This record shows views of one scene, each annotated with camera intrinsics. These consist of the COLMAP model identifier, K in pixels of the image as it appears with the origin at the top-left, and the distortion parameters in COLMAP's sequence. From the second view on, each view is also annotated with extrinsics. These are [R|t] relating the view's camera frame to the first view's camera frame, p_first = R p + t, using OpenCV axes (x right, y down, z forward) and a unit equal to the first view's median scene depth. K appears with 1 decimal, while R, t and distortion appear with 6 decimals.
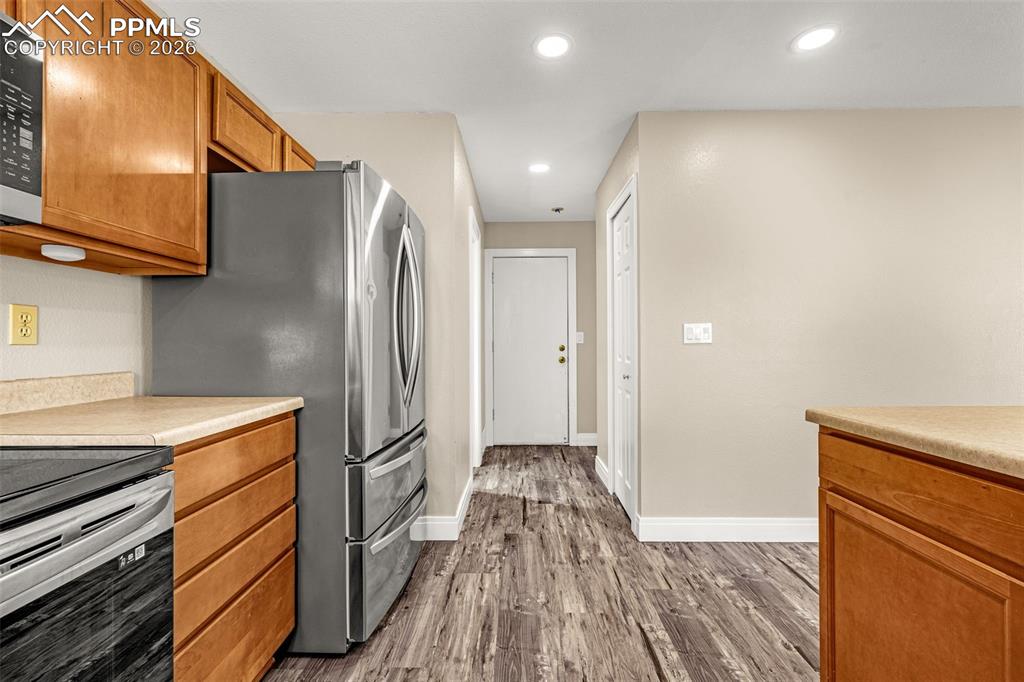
lens RADIAL K [[434.0, 0, 511.0], [0, 434.0, 341.2], [0, 0, 1]] dist [0.001032, -0.000130]
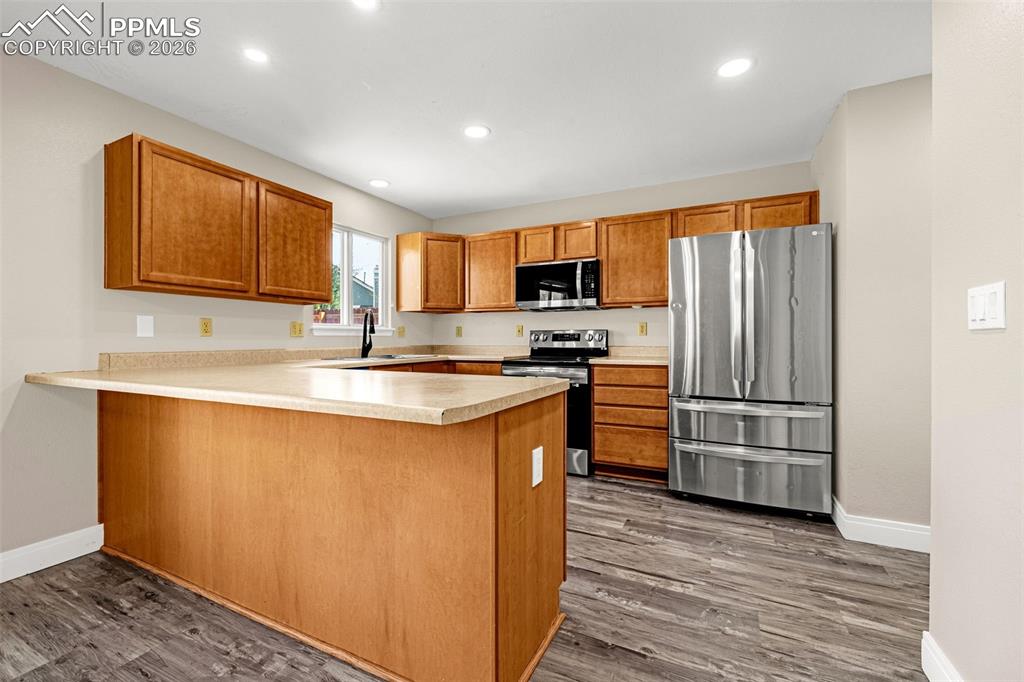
lens RADIAL K [[434.0, 0, 511.0], [0, 434.0, 341.2], [0, 0, 1]] dist [0.001032, -0.000130]
pose [[-0.438646, 0.003408, -0.898654, 1.509451], [0.002110, 0.999994, 0.002763, 0.022426], [0.898658, -0.000684, -0.438650, 1.073638]]
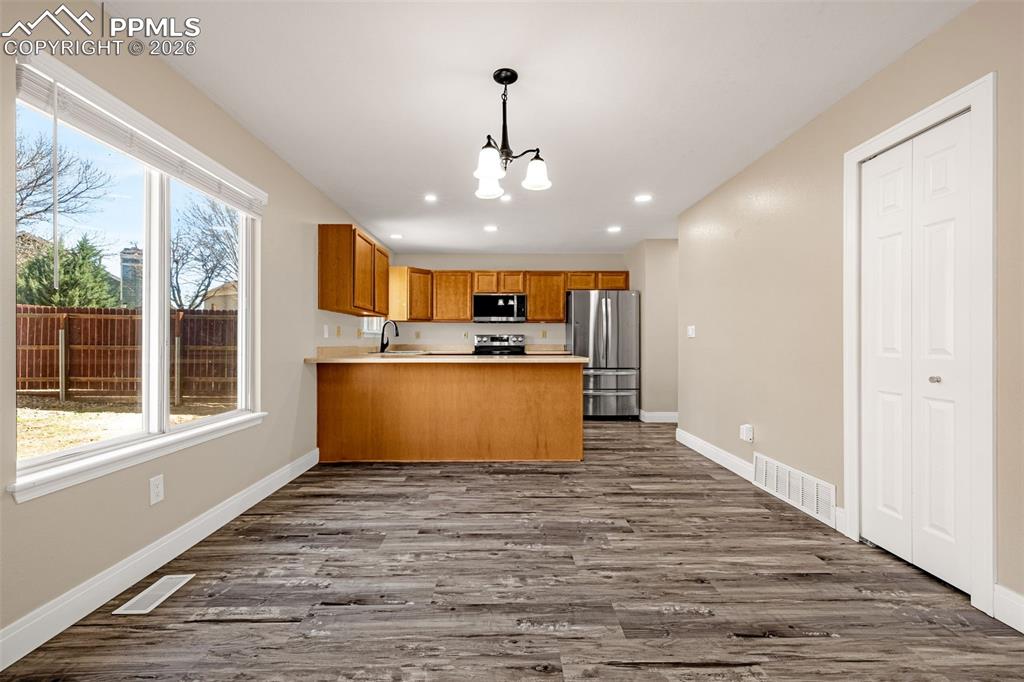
lens RADIAL K [[439.8, 0, 509.8], [0, 439.8, 341.1], [0, 0, 1]] dist [0.001279, -0.000026]
pose [[0.022099, -0.002950, -0.999751, 3.163205], [0.001454, 0.999995, -0.002918, 0.036717], [0.999755, -0.001389, 0.022103, 0.309588]]
